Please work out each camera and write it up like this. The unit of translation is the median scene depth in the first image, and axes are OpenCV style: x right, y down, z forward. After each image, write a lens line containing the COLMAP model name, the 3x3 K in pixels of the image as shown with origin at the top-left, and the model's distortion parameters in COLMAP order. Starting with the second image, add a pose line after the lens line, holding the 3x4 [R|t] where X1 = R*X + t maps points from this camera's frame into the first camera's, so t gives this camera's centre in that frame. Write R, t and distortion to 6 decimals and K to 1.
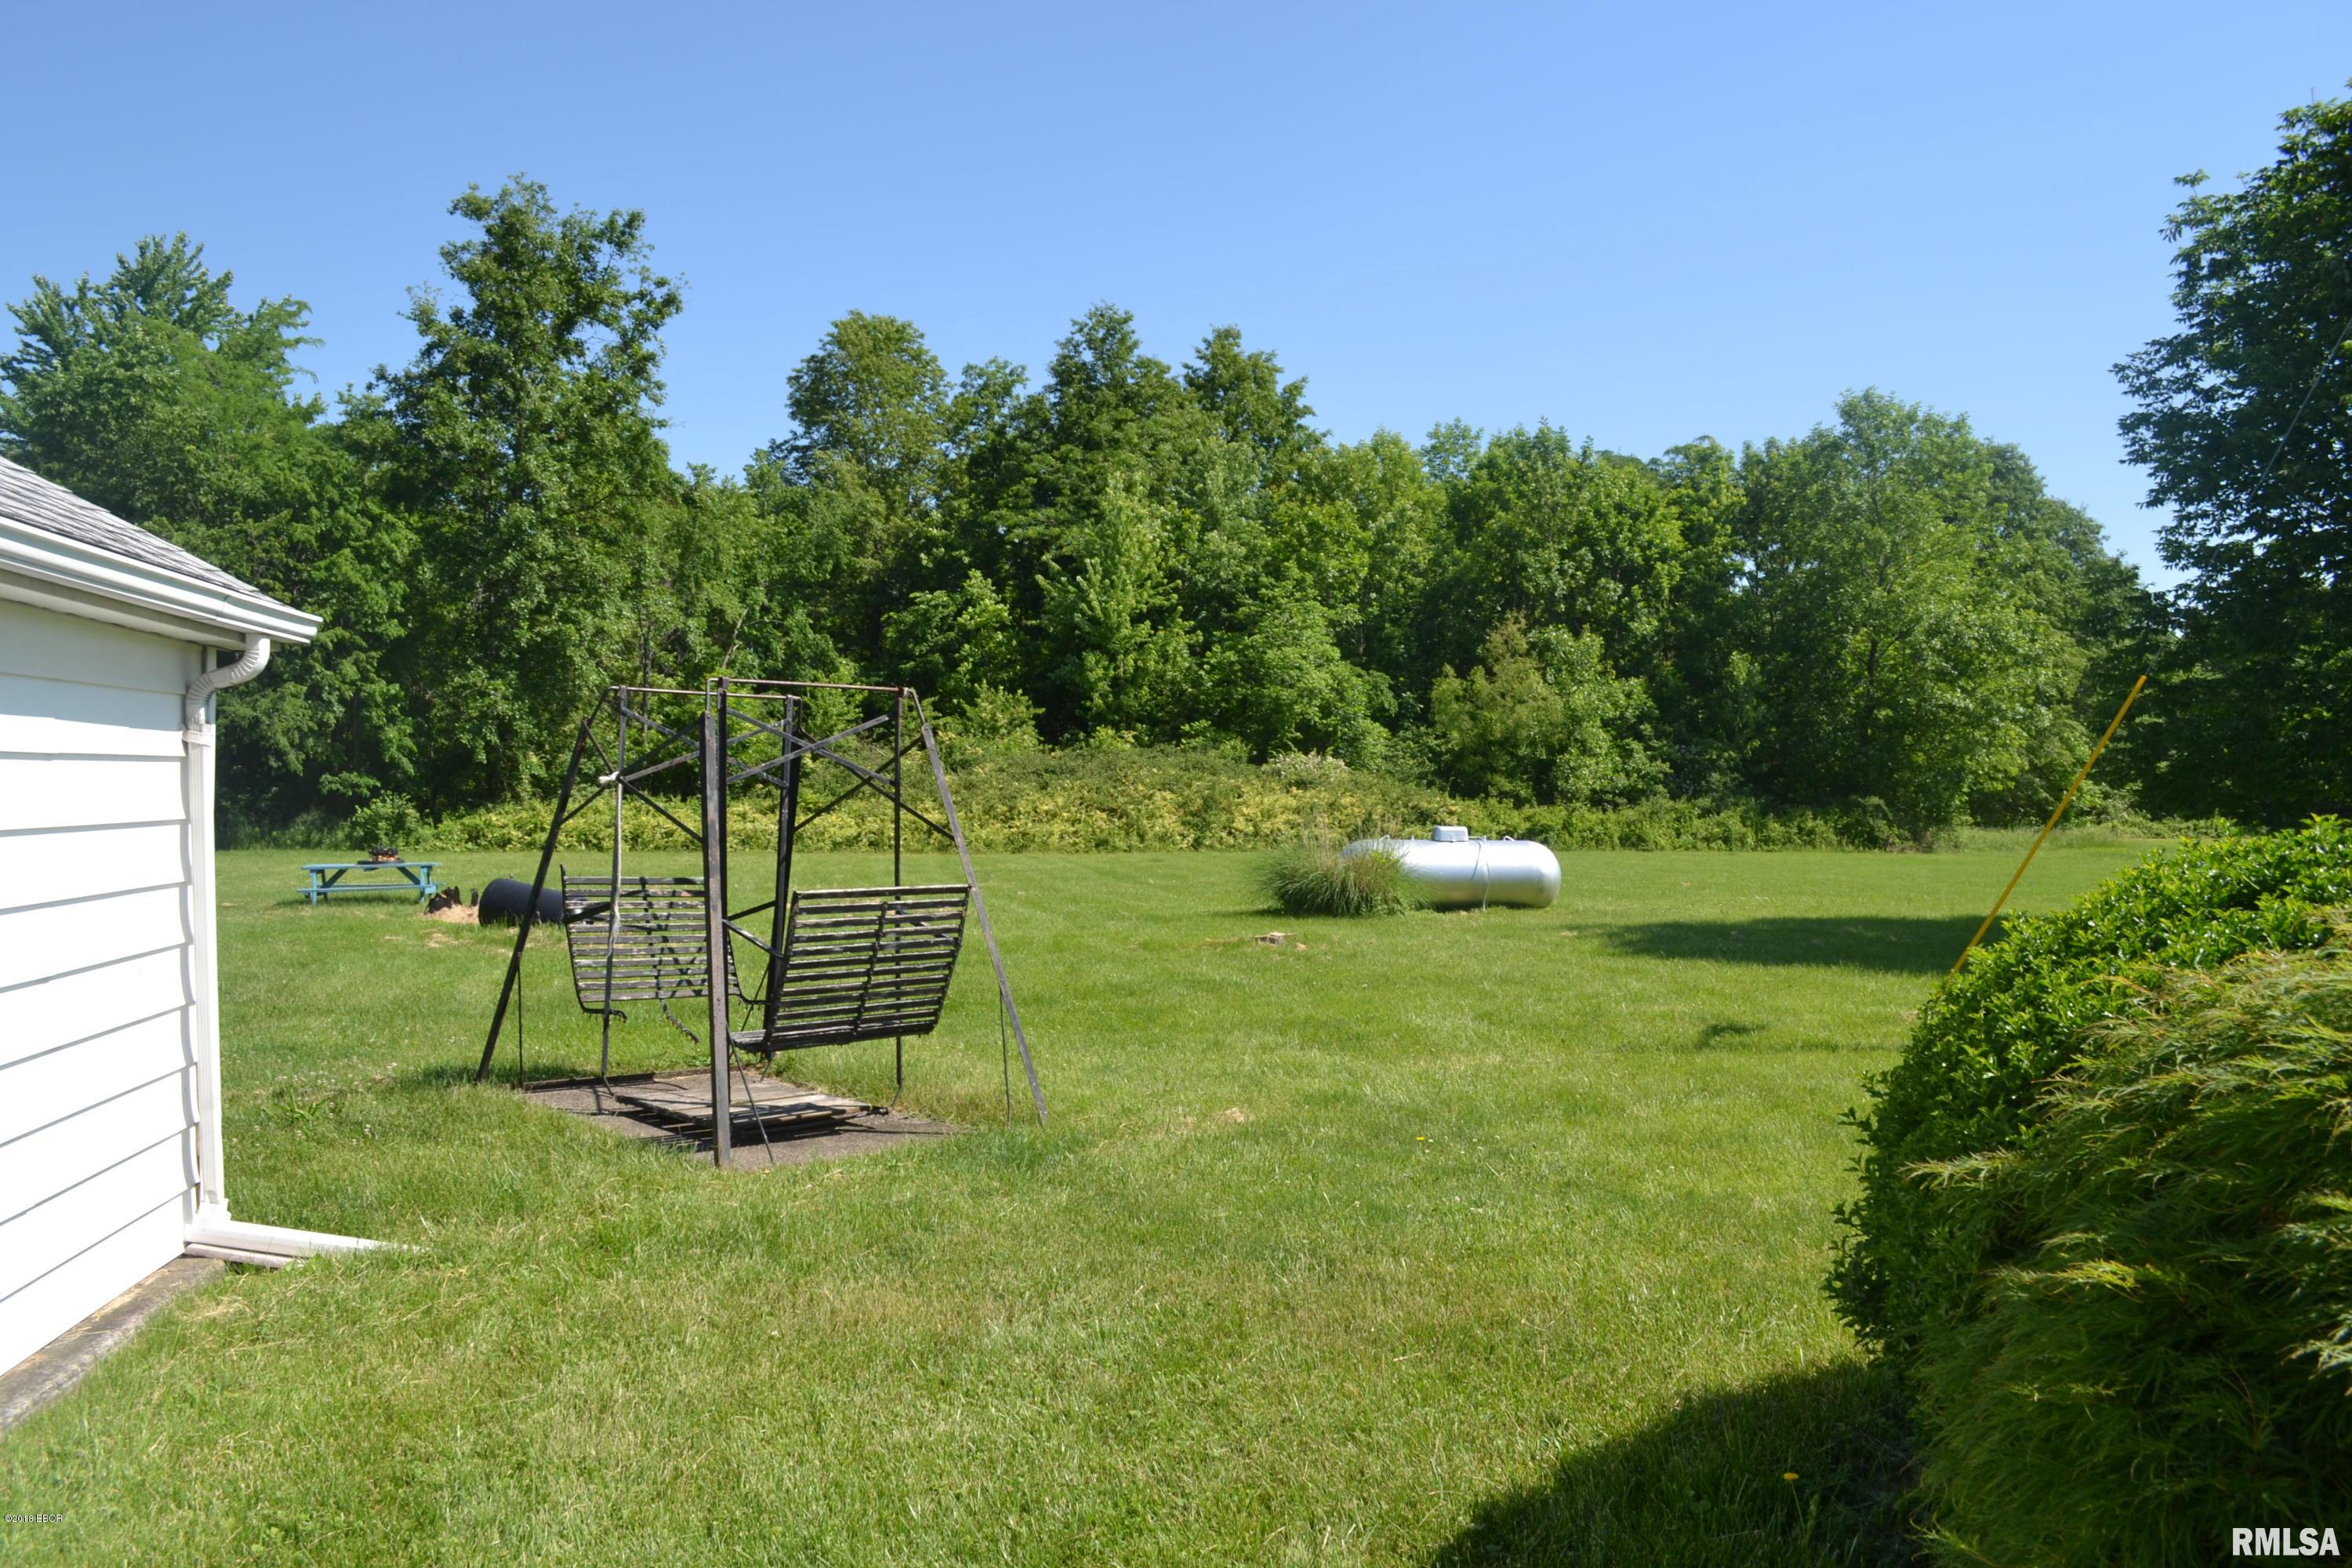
lens RADIAL K [[1884.4, 0, 1181.5], [0, 1884.4, 790.5], [0, 0, 1]] dist [-0.083352, 0.010631]
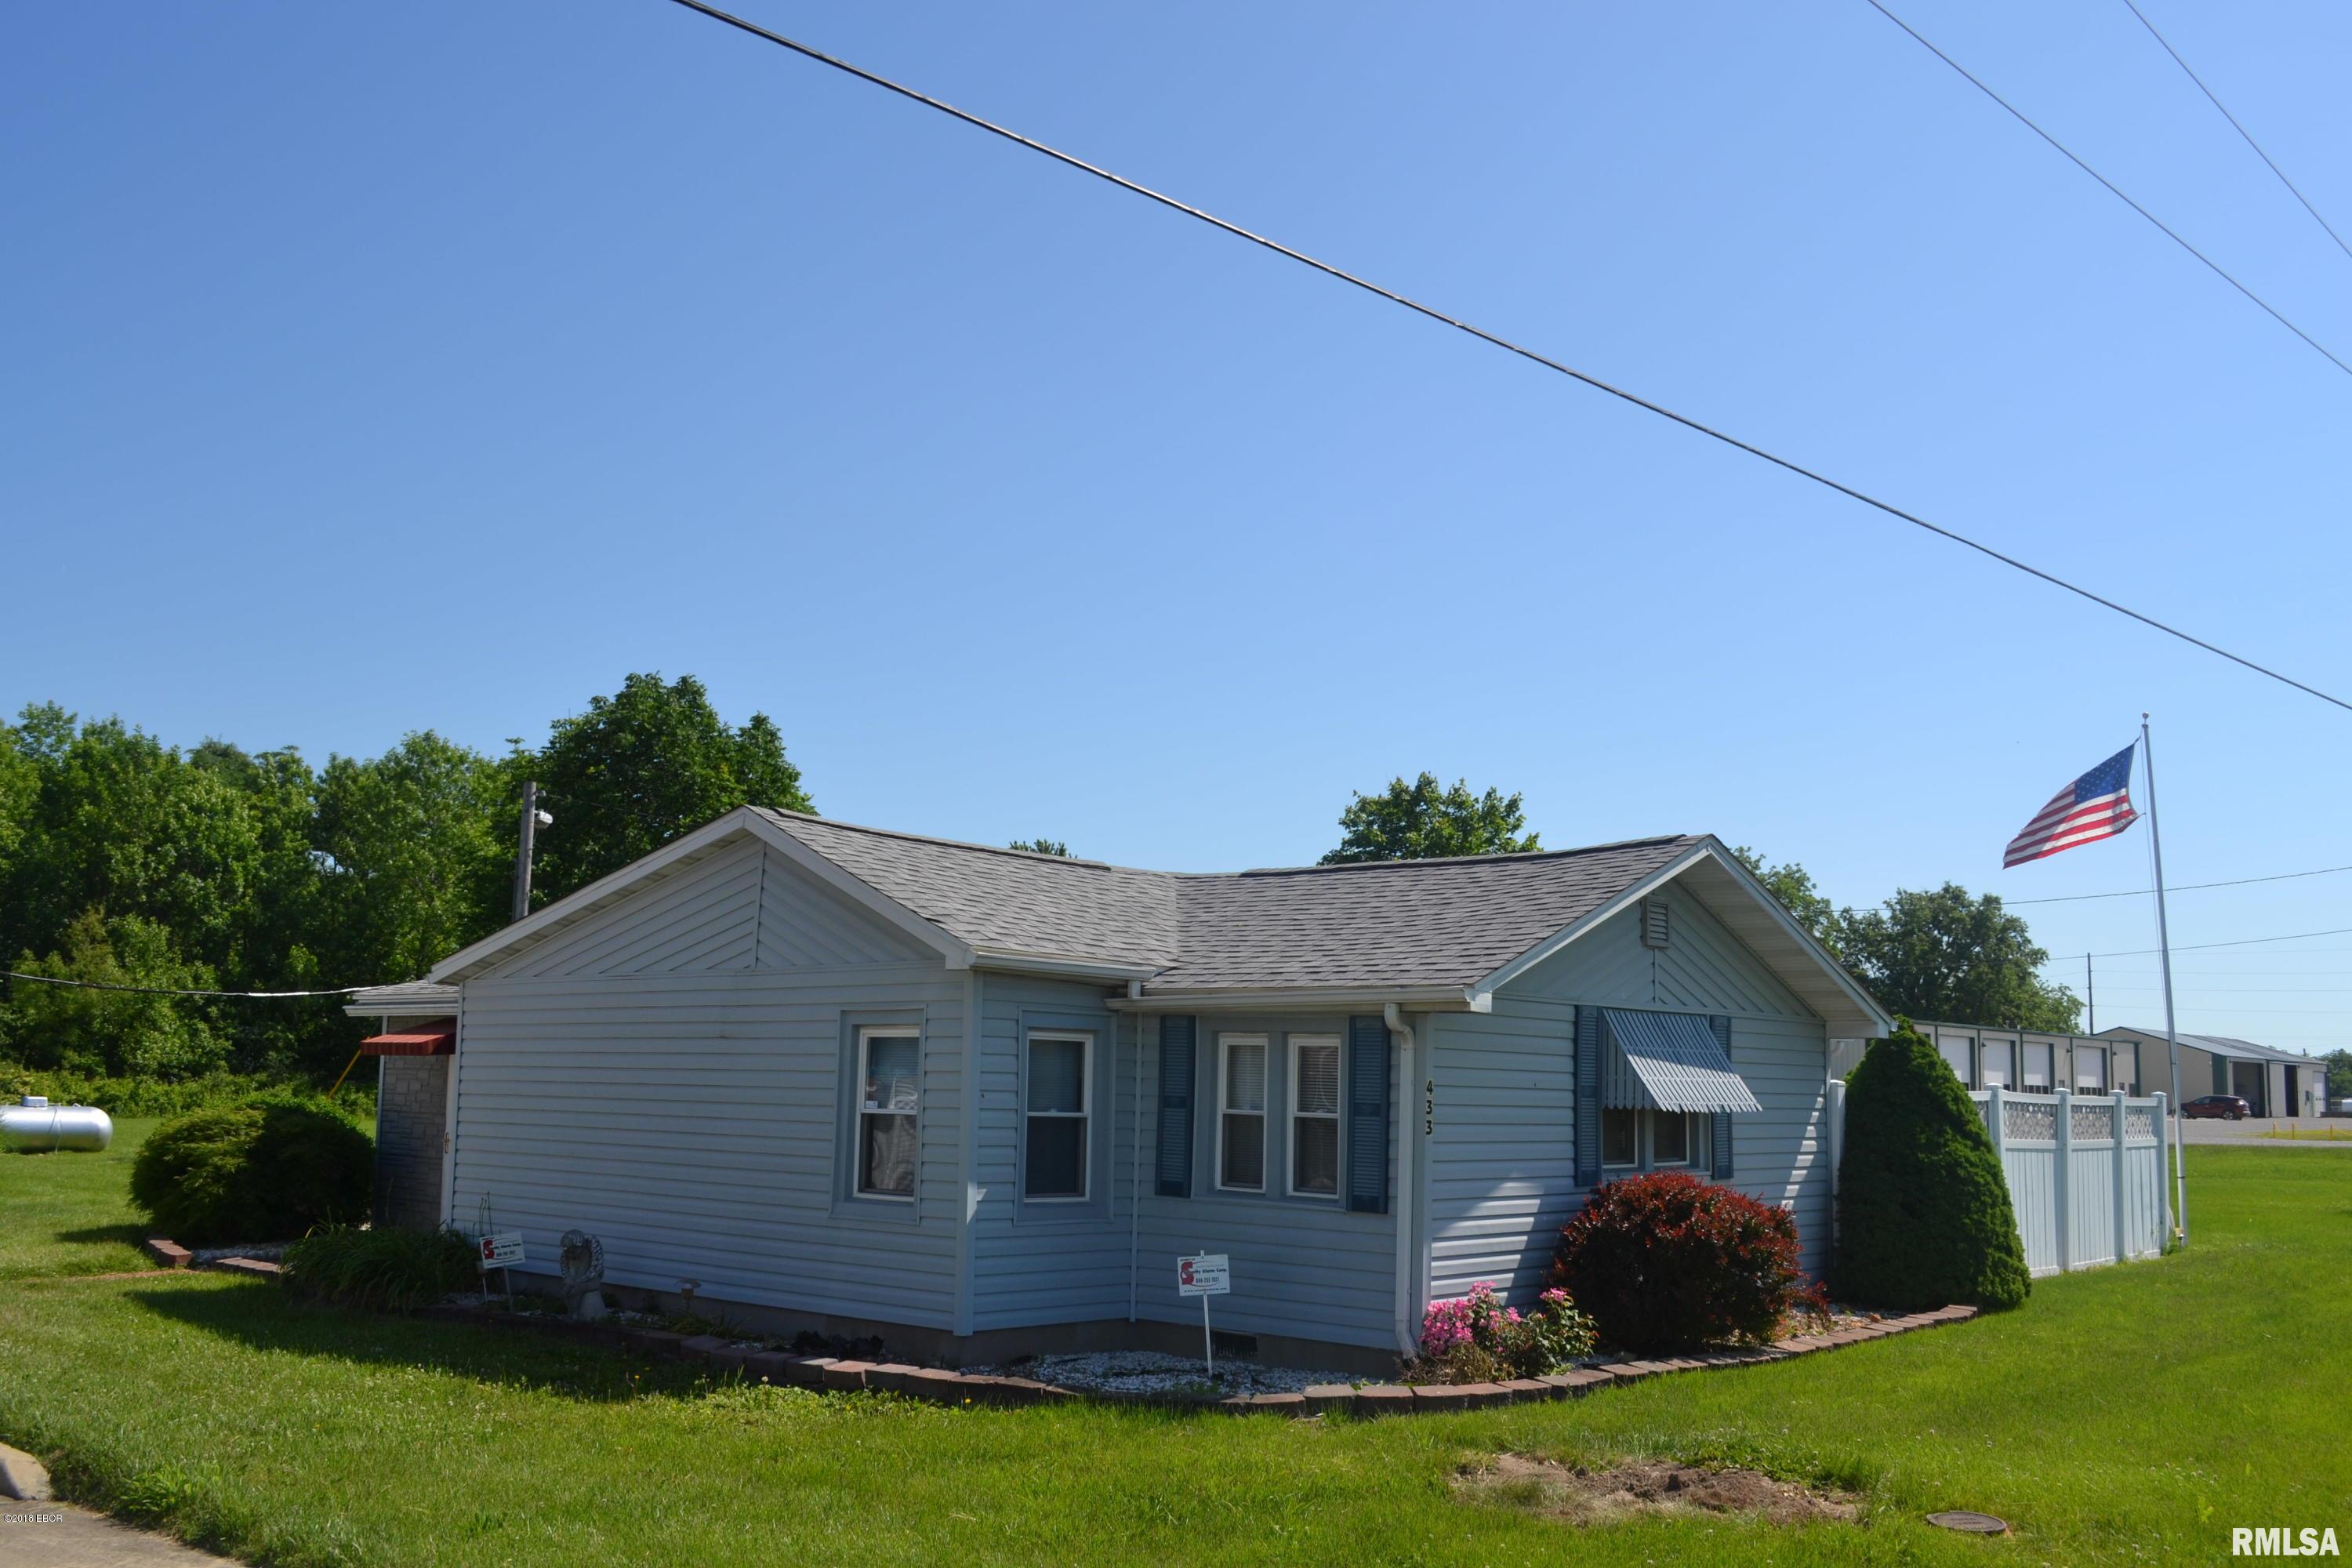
lens RADIAL K [[2083.7, 0, 1141.9], [0, 2083.7, 788.3], [0, 0, 1]] dist [-0.075727, 0.003138]
pose [[0.796442, 0.090169, 0.597954, -0.057587], [-0.011869, 0.990961, -0.133624, -0.007016], [-0.604598, 0.099327, 0.790313, -0.329328]]
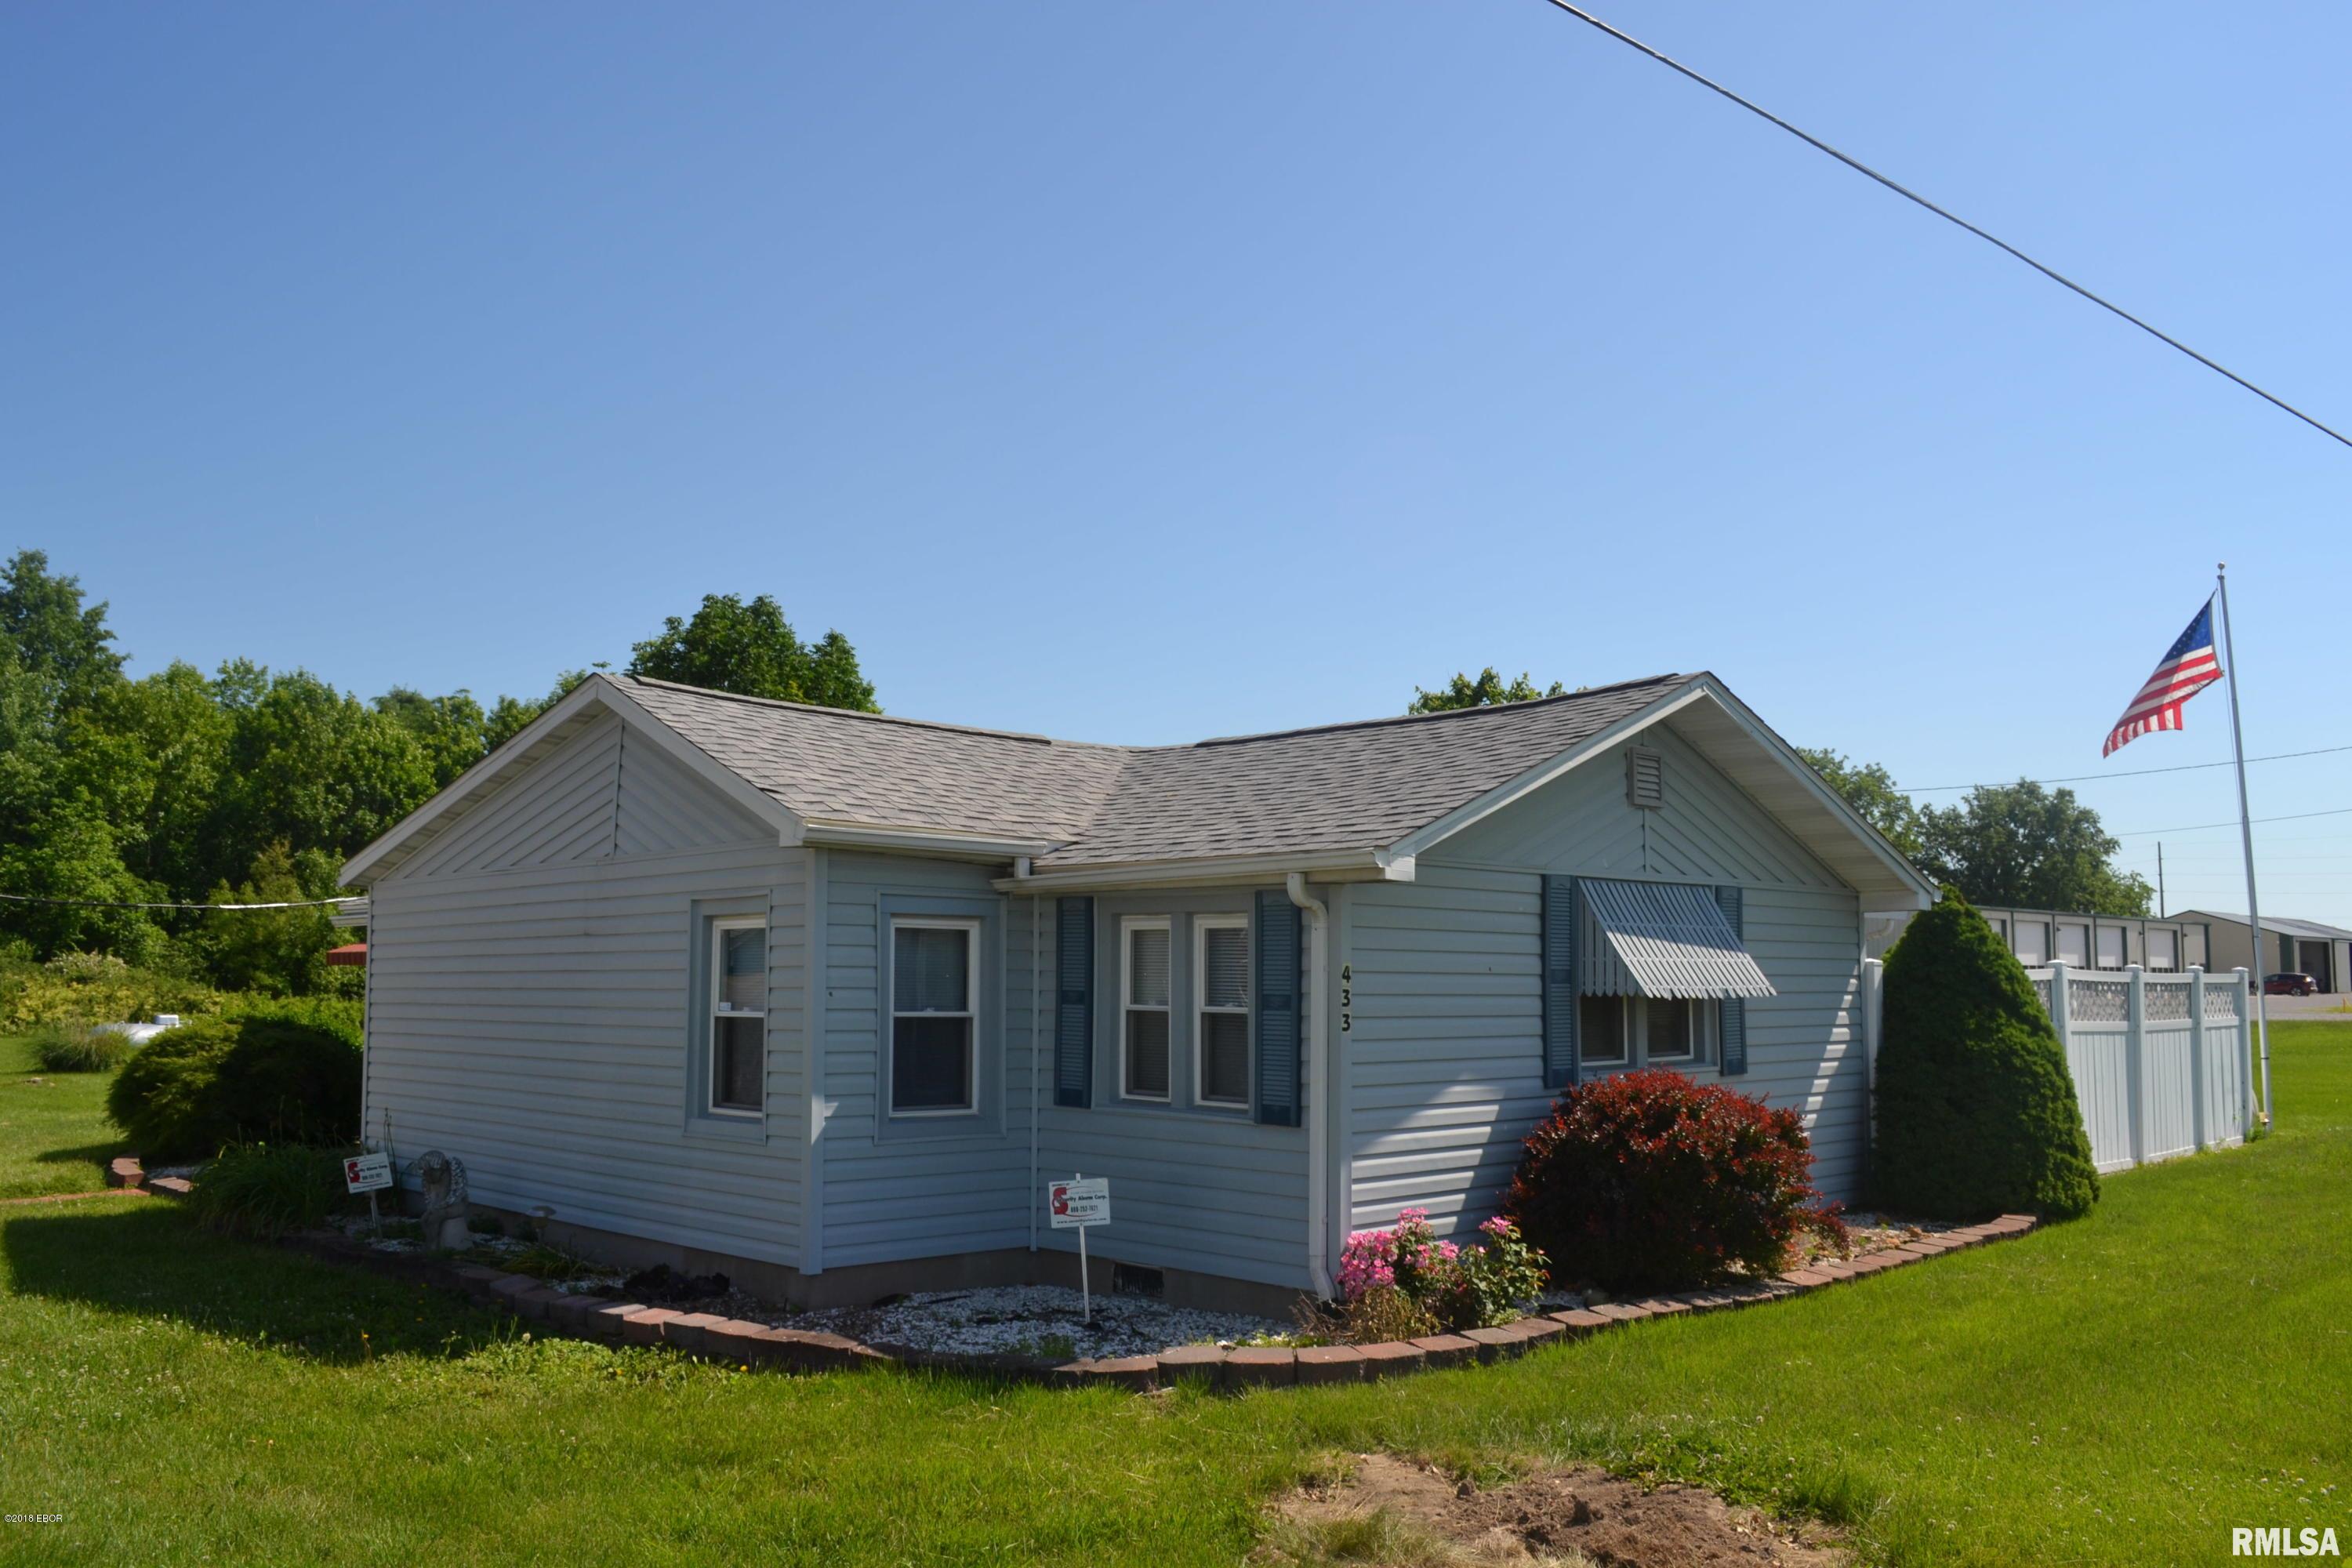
lens RADIAL K [[1884.4, 0, 1154.0], [0, 1884.4, 800.1], [0, 0, 1]] dist [-0.083352, 0.010631]
pose [[0.836539, 0.042341, 0.546269, -0.005639], [0.008313, 0.995914, -0.089922, -0.005939], [-0.547845, 0.079765, 0.832769, -0.300714]]
